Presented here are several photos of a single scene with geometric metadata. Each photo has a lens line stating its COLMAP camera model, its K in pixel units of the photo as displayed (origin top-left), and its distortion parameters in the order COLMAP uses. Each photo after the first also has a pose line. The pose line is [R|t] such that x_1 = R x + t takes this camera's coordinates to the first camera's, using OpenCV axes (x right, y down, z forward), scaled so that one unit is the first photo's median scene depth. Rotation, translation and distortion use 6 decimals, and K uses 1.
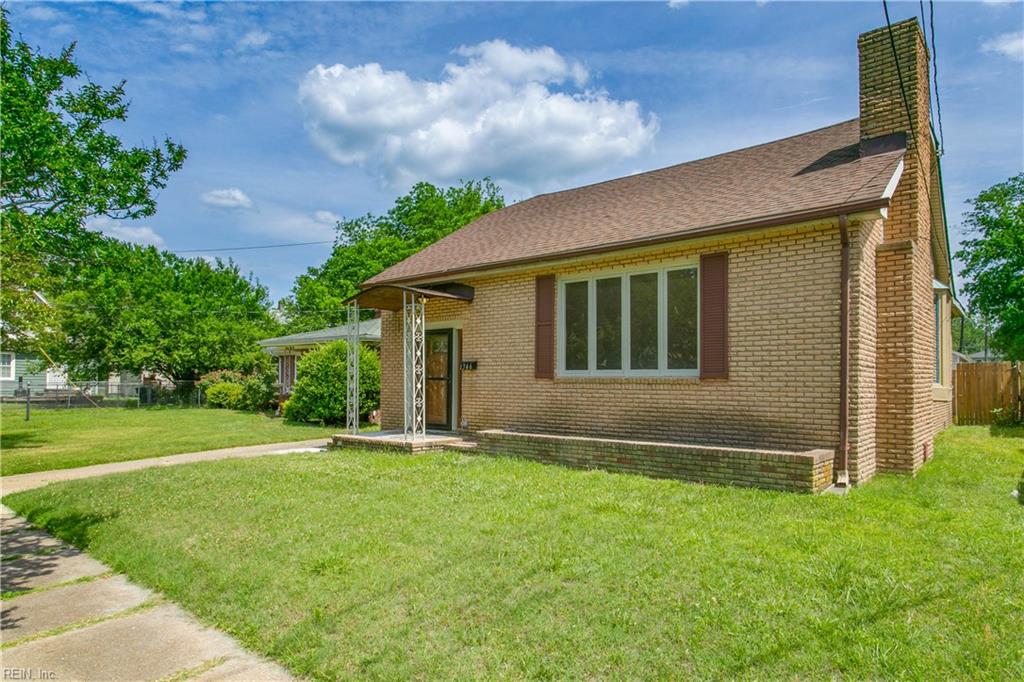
lens RADIAL K [[605.7, 0, 507.6], [0, 605.7, 370.4], [0, 0, 1]] dist [-0.001913, -0.000047]
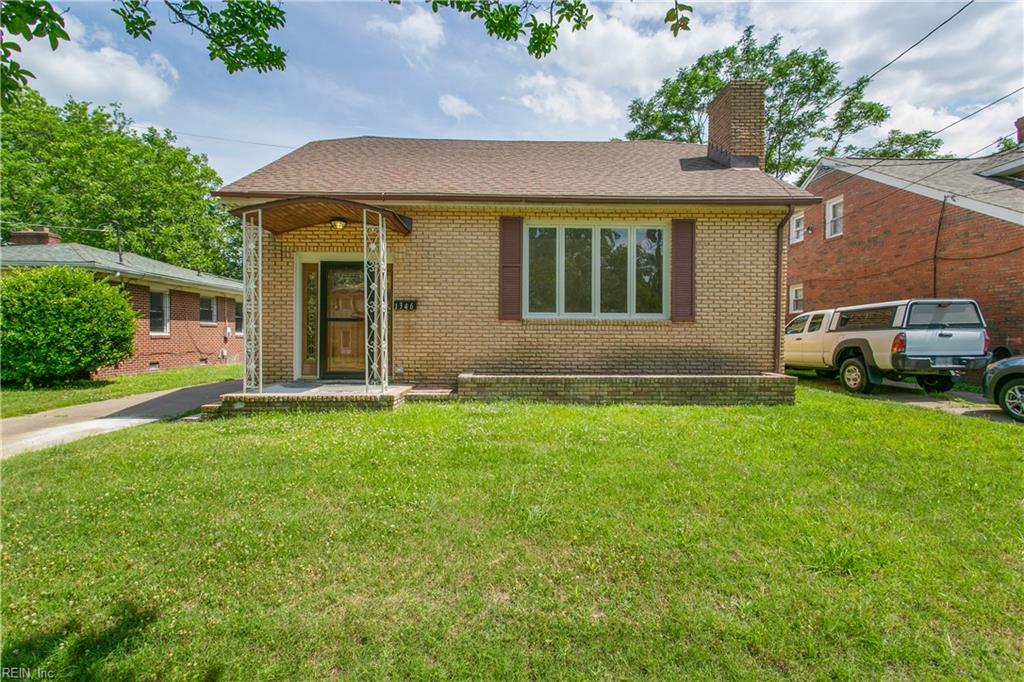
lens RADIAL K [[481.8, 0, 513.3], [0, 481.8, 338.4], [0, 0, 1]] dist [0.002707, 0.002501]
pose [[0.749579, -0.006394, 0.661884, -0.494768], [-0.014372, 0.999560, 0.025932, 0.024405], [-0.661759, -0.028951, 0.749157, 0.426283]]
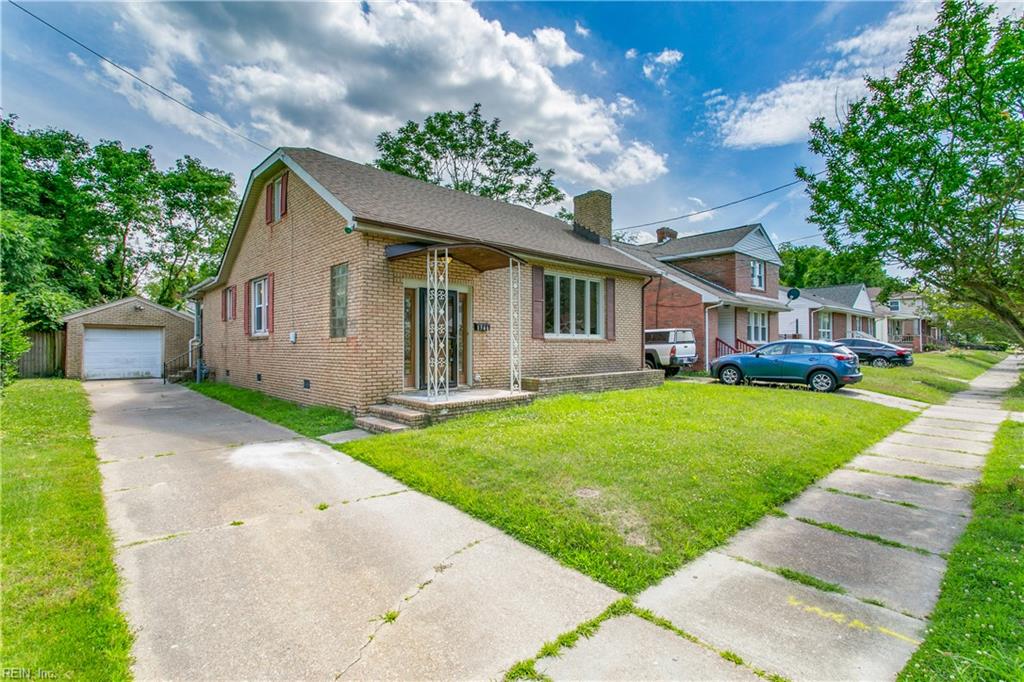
lens RADIAL K [[481.8, 0, 513.1], [0, 481.8, 341.8], [0, 0, 1]] dist [0.002707, 0.002501]
pose [[0.115333, 0.001035, 0.993326, -1.136906], [-0.017718, 0.999843, 0.001016, 0.021418], [-0.993169, -0.017717, 0.115334, 0.990268]]
